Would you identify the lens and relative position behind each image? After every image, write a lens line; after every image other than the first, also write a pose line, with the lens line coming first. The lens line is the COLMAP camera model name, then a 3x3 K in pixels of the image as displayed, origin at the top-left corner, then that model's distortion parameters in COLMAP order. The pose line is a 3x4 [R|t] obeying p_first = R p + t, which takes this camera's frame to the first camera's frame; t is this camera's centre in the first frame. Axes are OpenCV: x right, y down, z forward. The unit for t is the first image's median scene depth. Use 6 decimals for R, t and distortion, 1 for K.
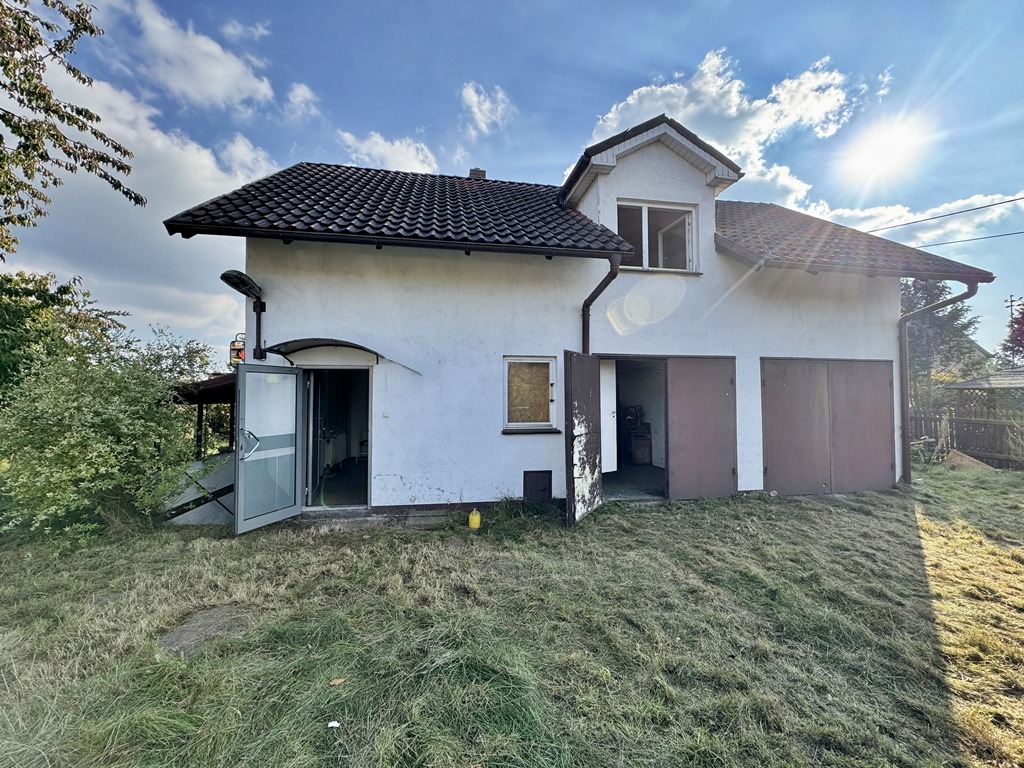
lens RADIAL K [[406.6, 0, 512.6], [0, 406.6, 381.9], [0, 0, 1]] dist [-0.000681, -0.000102]
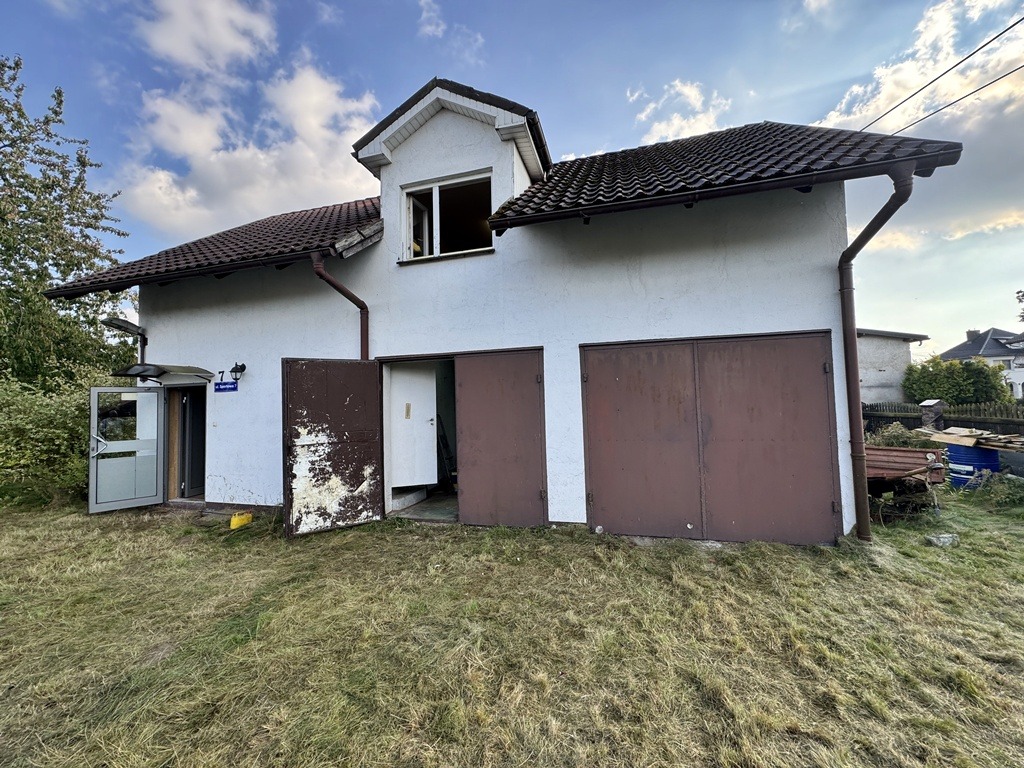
lens RADIAL K [[406.6, 0, 512.6], [0, 406.6, 381.9], [0, 0, 1]] dist [-0.000681, -0.000102]
pose [[0.899385, -0.047041, -0.434618, 0.855753], [0.042750, 0.998893, -0.019648, 0.017497], [0.435061, -0.000909, 0.900400, 0.282043]]
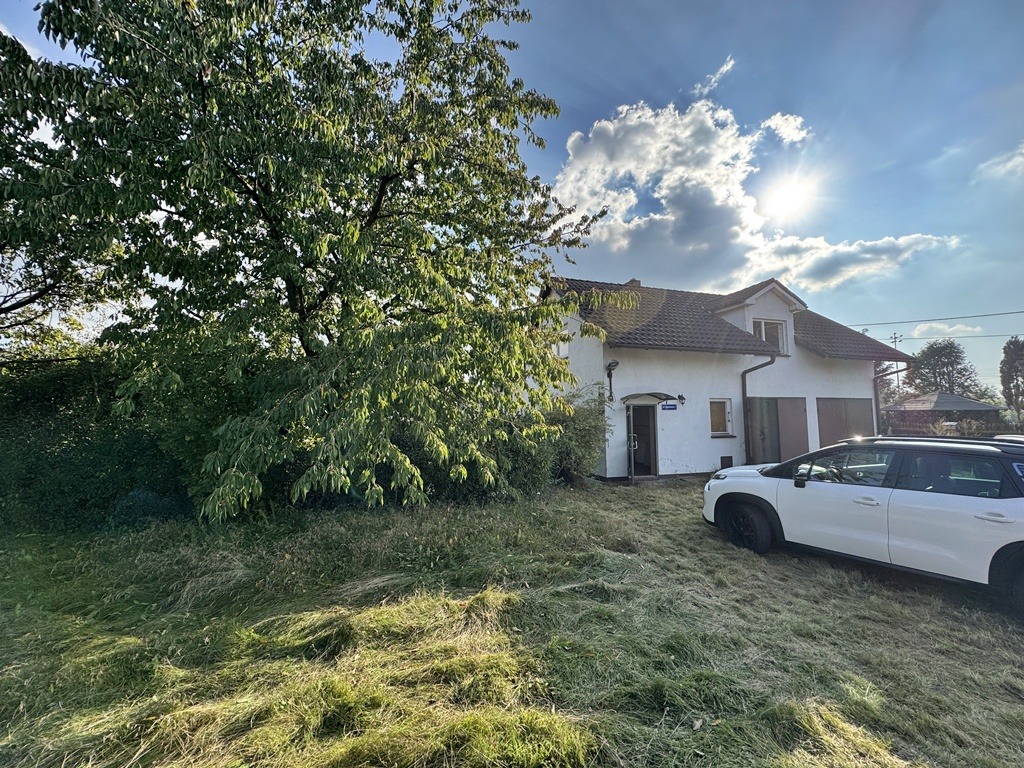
lens RADIAL K [[406.6, 0, 512.6], [0, 406.6, 381.9], [0, 0, 1]] dist [-0.000681, -0.000102]
pose [[0.991440, 0.006580, 0.130400, -1.207651], [-0.000039, 0.998744, -0.050102, -0.045463], [-0.130566, 0.049668, 0.990195, -0.824903]]
